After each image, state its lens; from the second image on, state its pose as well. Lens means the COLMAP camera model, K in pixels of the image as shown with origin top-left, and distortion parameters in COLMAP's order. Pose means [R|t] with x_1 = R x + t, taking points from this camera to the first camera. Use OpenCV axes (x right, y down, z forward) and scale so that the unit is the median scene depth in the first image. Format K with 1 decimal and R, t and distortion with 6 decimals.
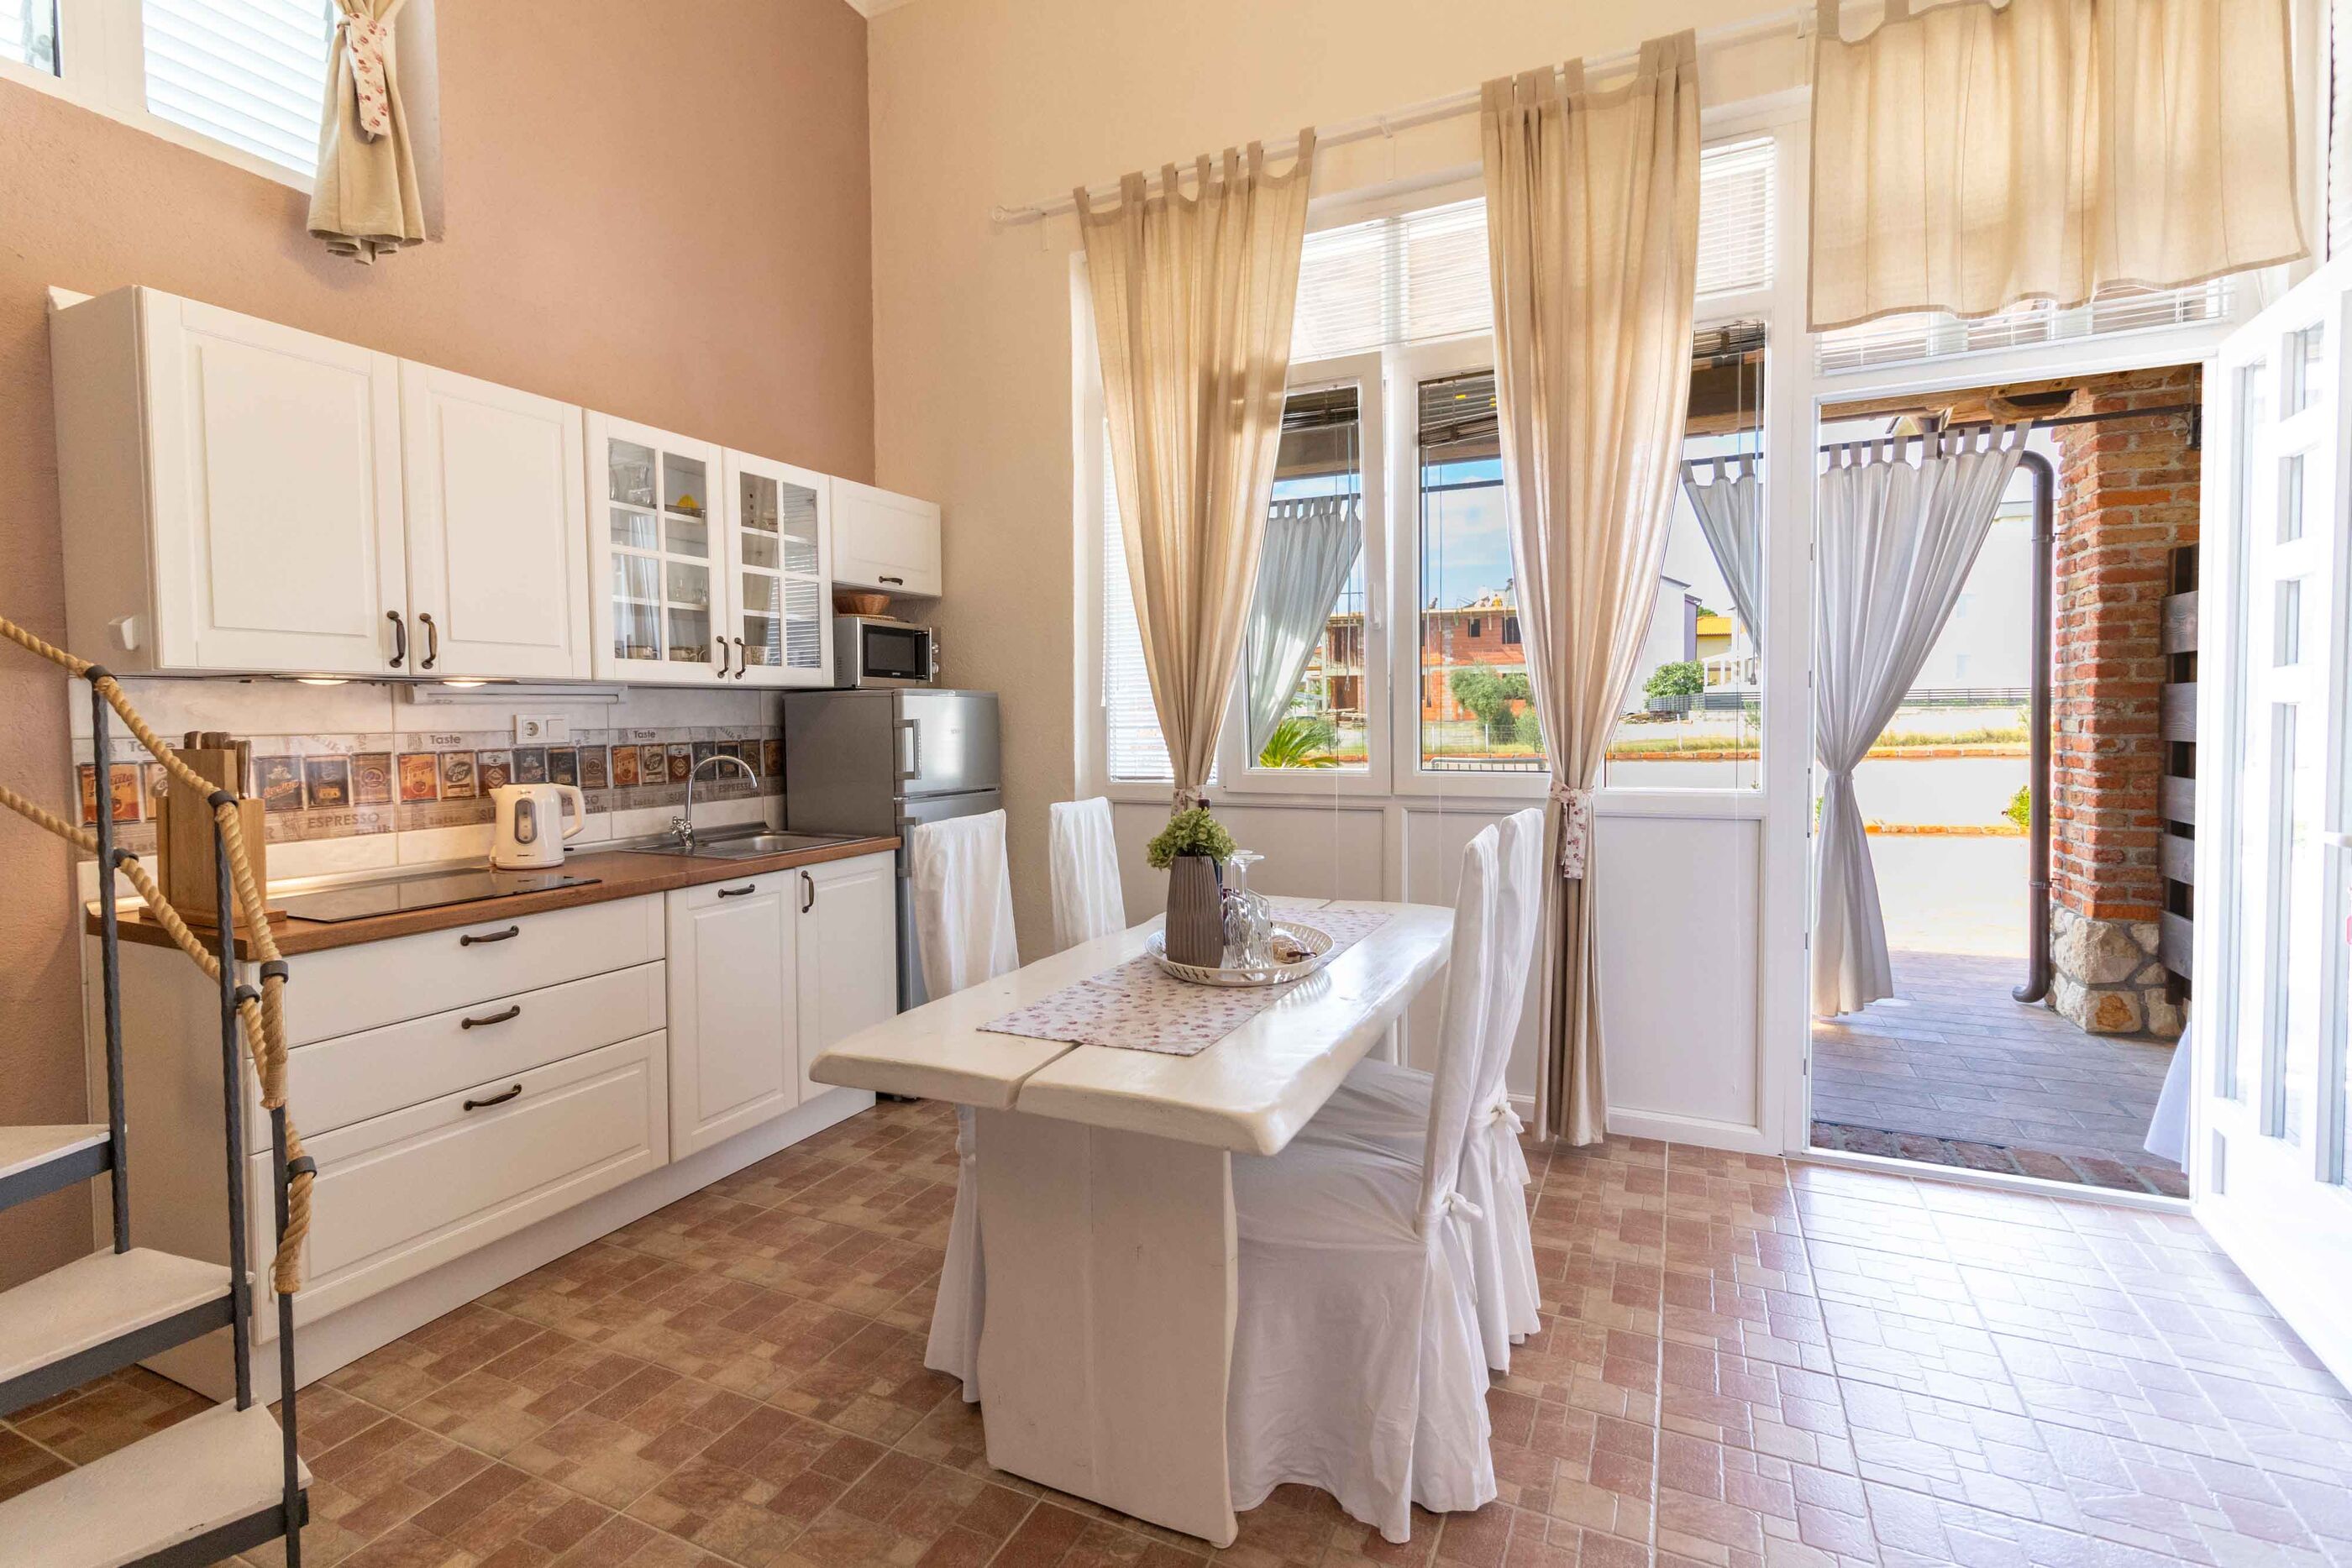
lens RADIAL K [[1119.7, 0, 1172.4], [0, 1119.7, 776.4], [0, 0, 1]] dist [0.001583, 0.001696]
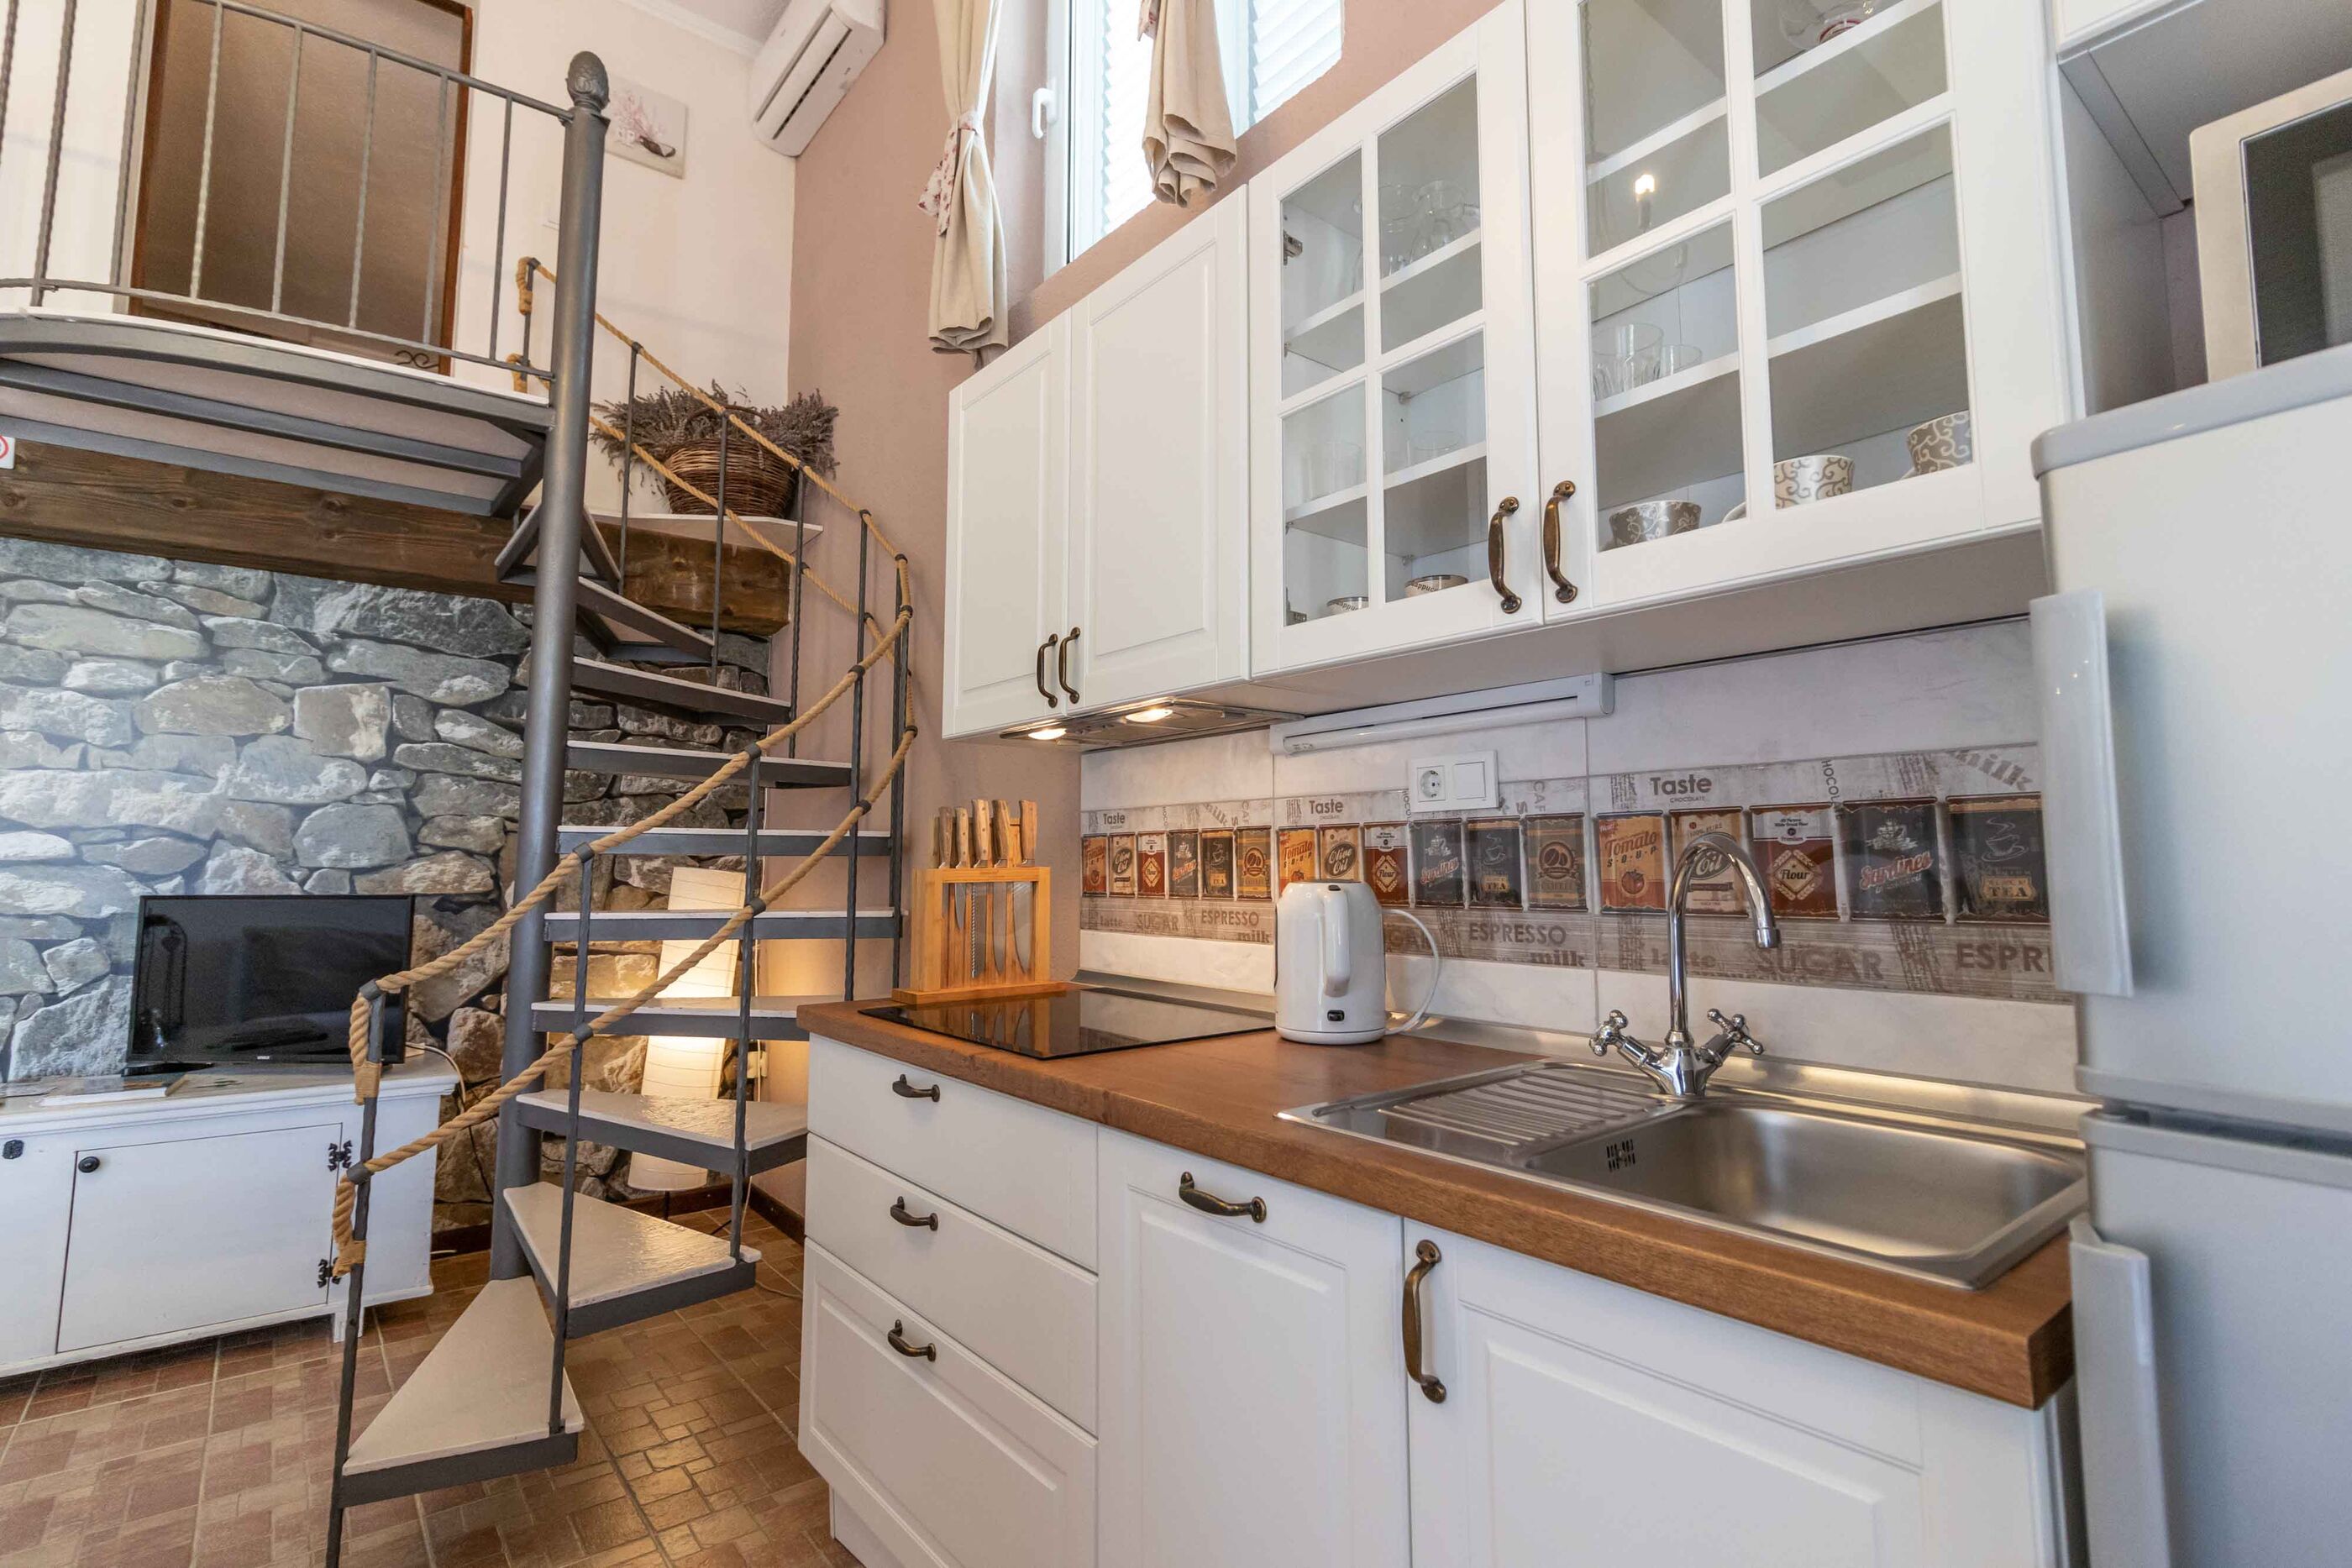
lens RADIAL K [[1119.7, 0, 1193.4], [0, 1119.7, 774.3], [0, 0, 1]] dist [0.001583, 0.001696]
pose [[-0.427346, -0.046322, -0.902901, -0.046254], [-0.029128, 0.998874, -0.037459, -0.022849], [0.903619, 0.010292, -0.428214, 1.080334]]
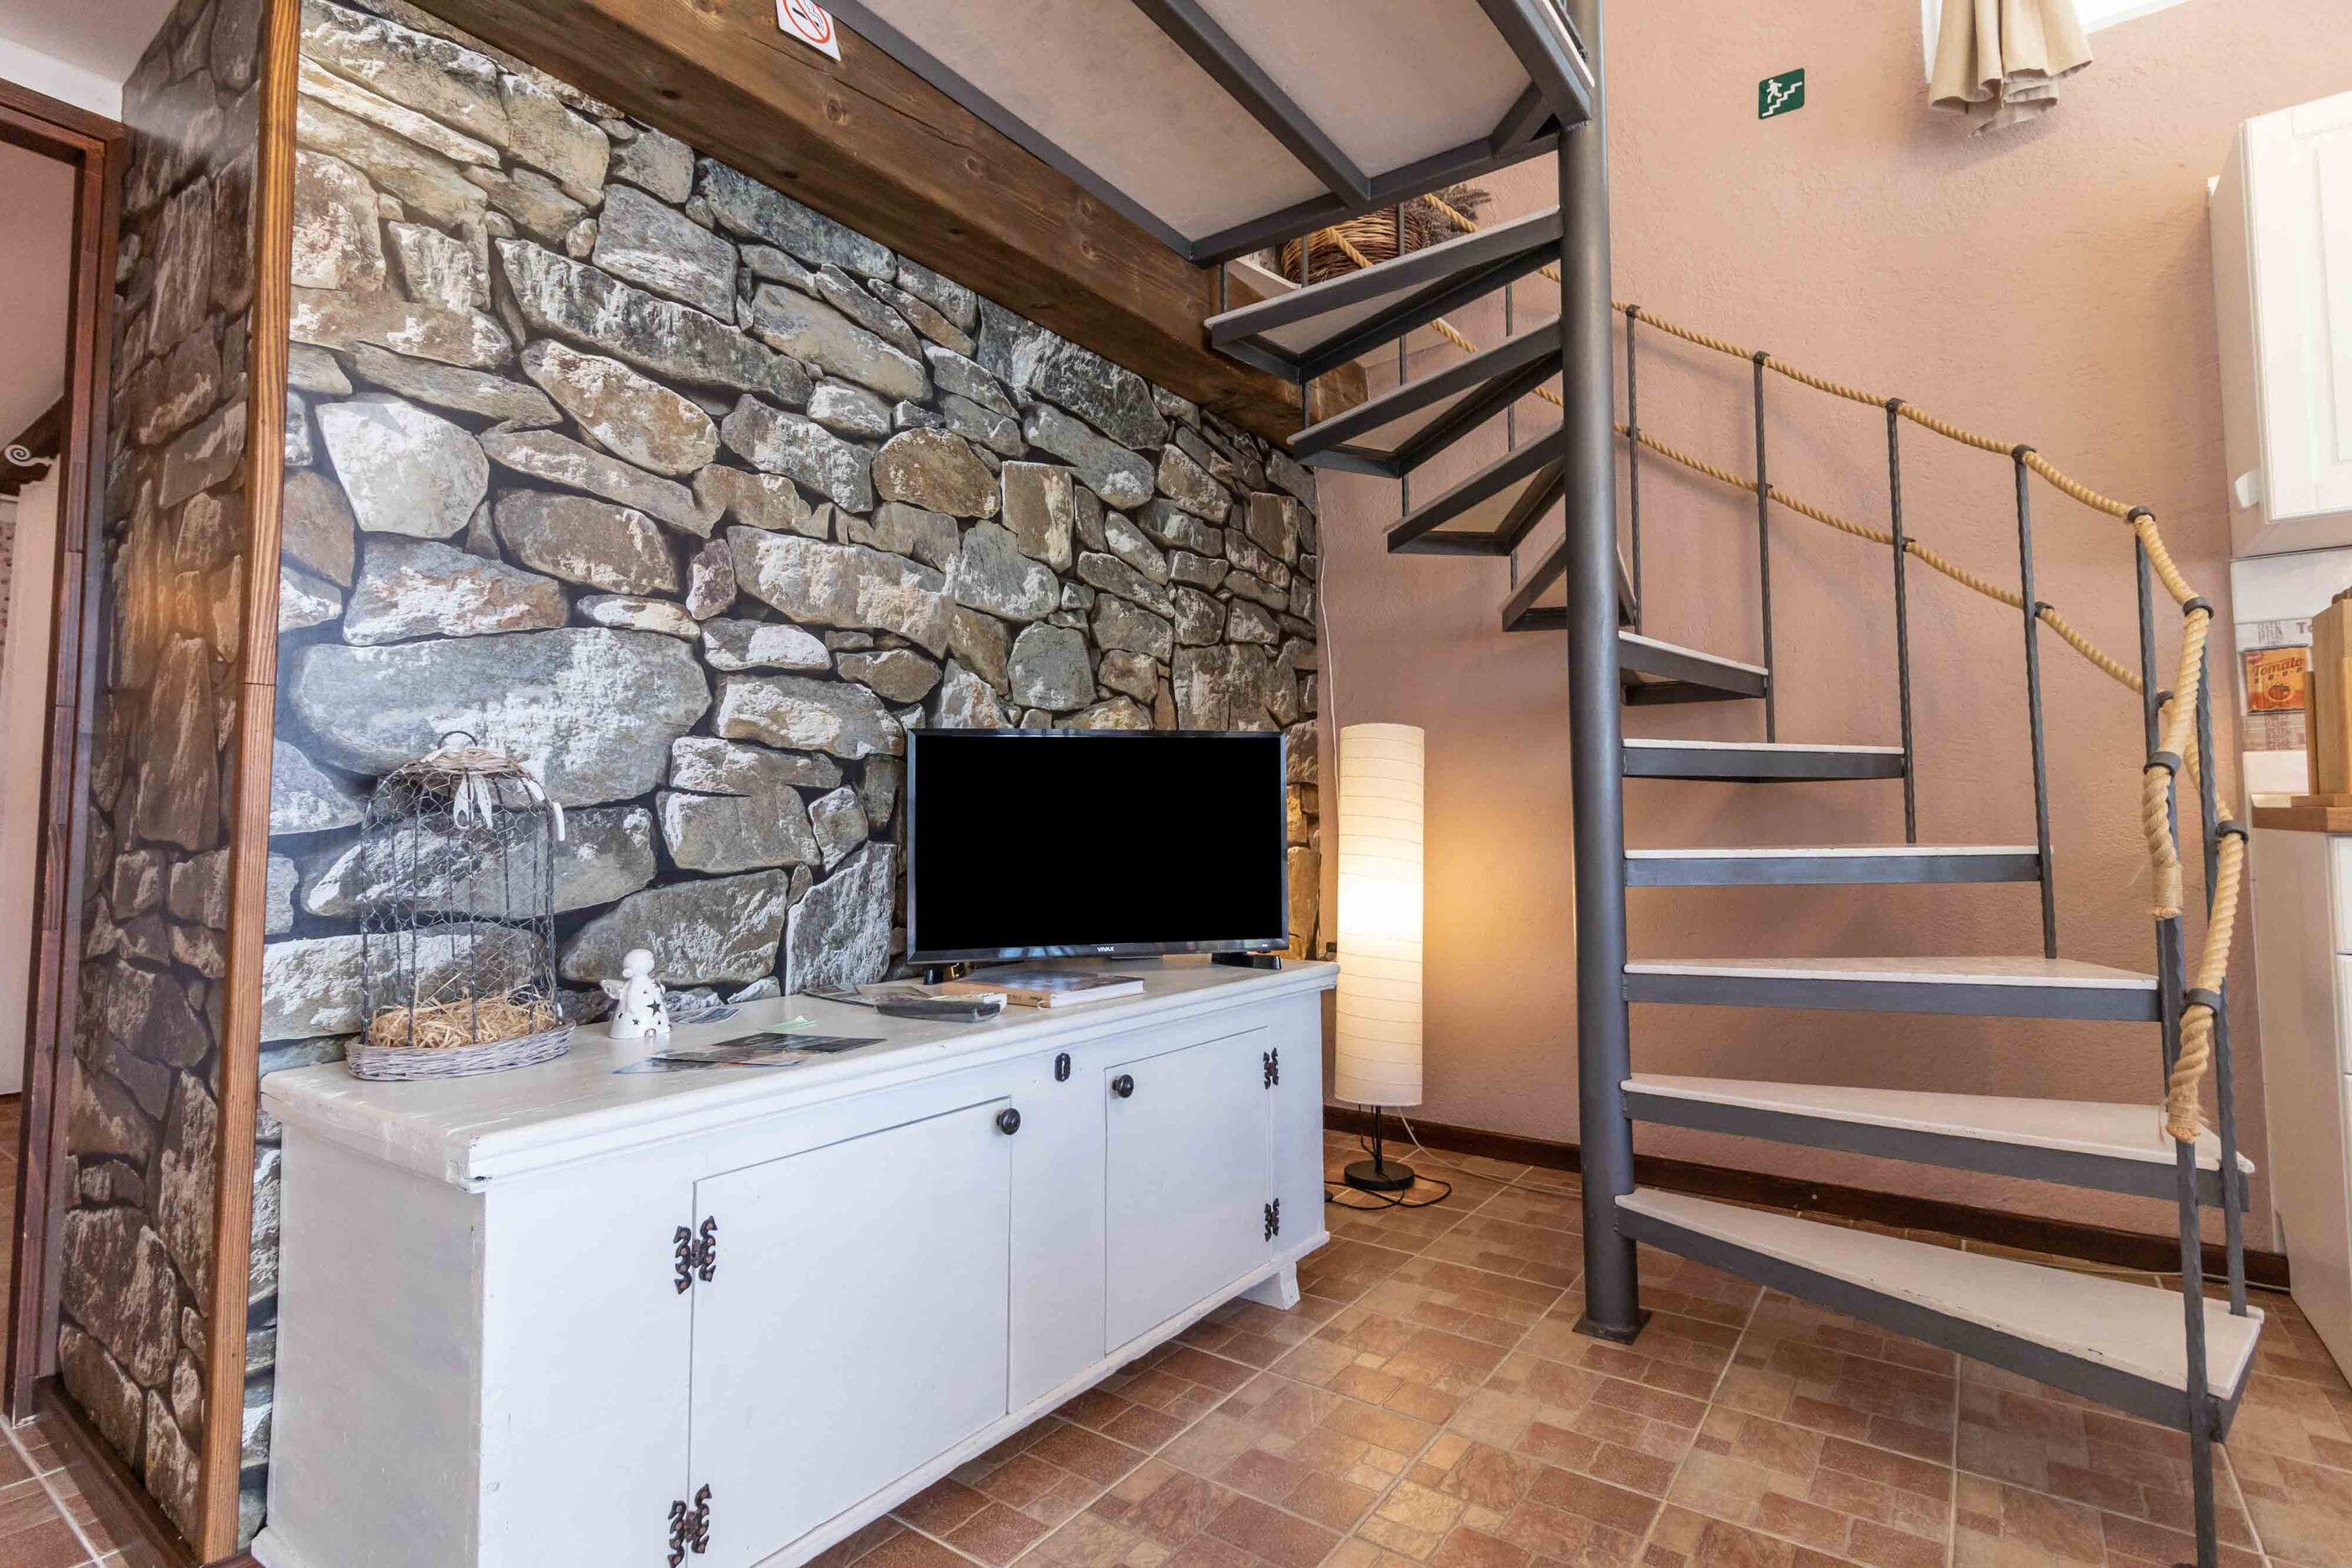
lens RADIAL K [[1119.7, 0, 1177.6], [0, 1119.7, 777.0], [0, 0, 1]] dist [0.001583, 0.001696]
pose [[-0.174944, -0.012536, -0.984499, 0.005884], [-0.030474, 0.999509, -0.007312, 0.021253], [0.984107, 0.028723, -0.175240, 0.740490]]
